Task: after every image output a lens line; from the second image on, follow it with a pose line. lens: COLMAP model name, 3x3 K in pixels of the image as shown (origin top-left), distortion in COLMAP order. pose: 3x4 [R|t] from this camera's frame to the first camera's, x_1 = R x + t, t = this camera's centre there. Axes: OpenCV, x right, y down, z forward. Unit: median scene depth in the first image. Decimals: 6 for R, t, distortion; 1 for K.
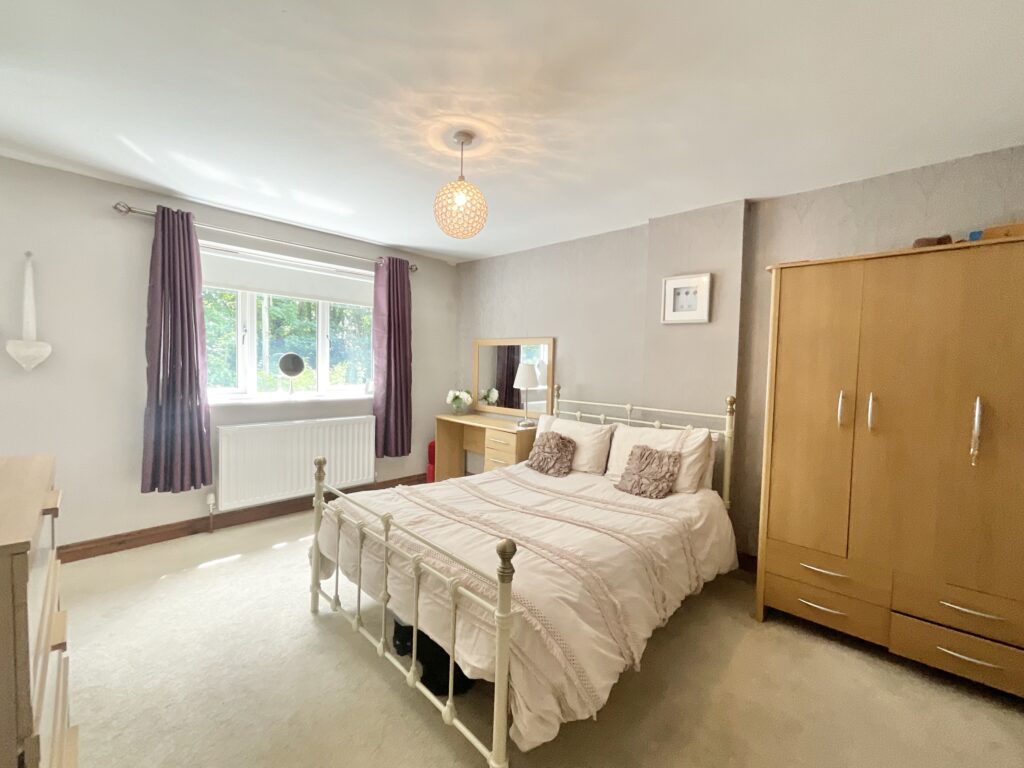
lens RADIAL K [[415.9, 0, 509.7], [0, 415.9, 385.3], [0, 0, 1]] dist [-0.000152, 0.001750]
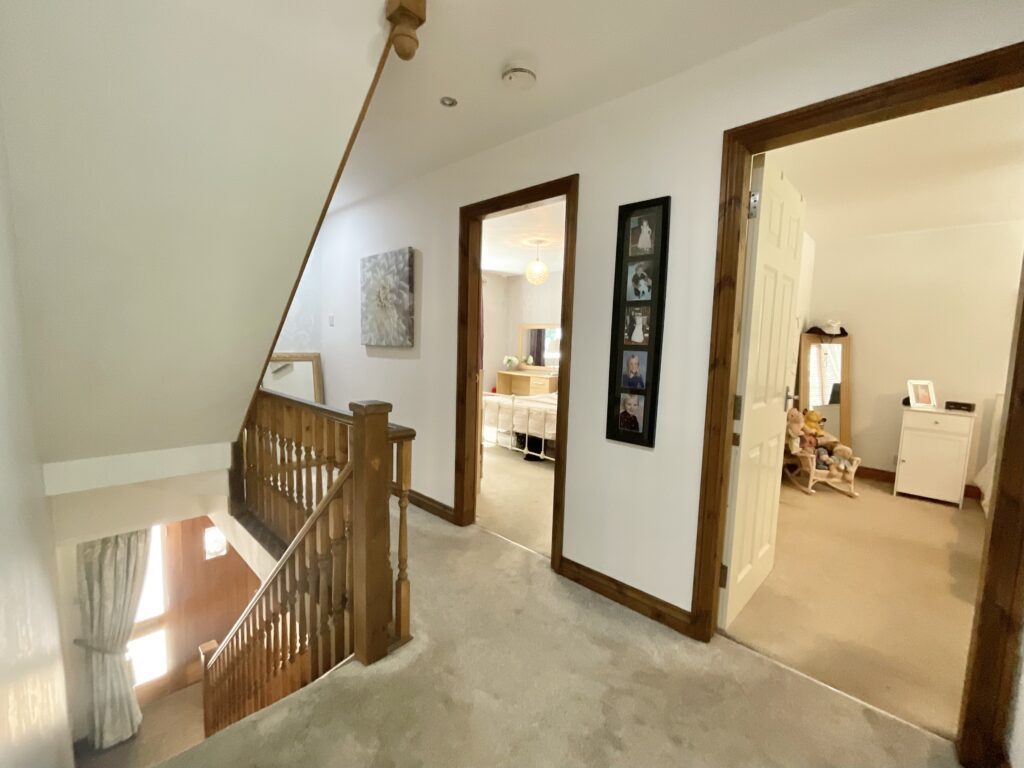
lens RADIAL K [[415.9, 0, 515.3], [0, 415.9, 381.5], [0, 0, 1]] dist [-0.000152, 0.001750]
pose [[0.999793, 0.008669, 0.018382, -0.134280], [-0.009402, 0.999149, 0.040171, 0.046948], [-0.018018, -0.040335, 0.999024, -0.659830]]
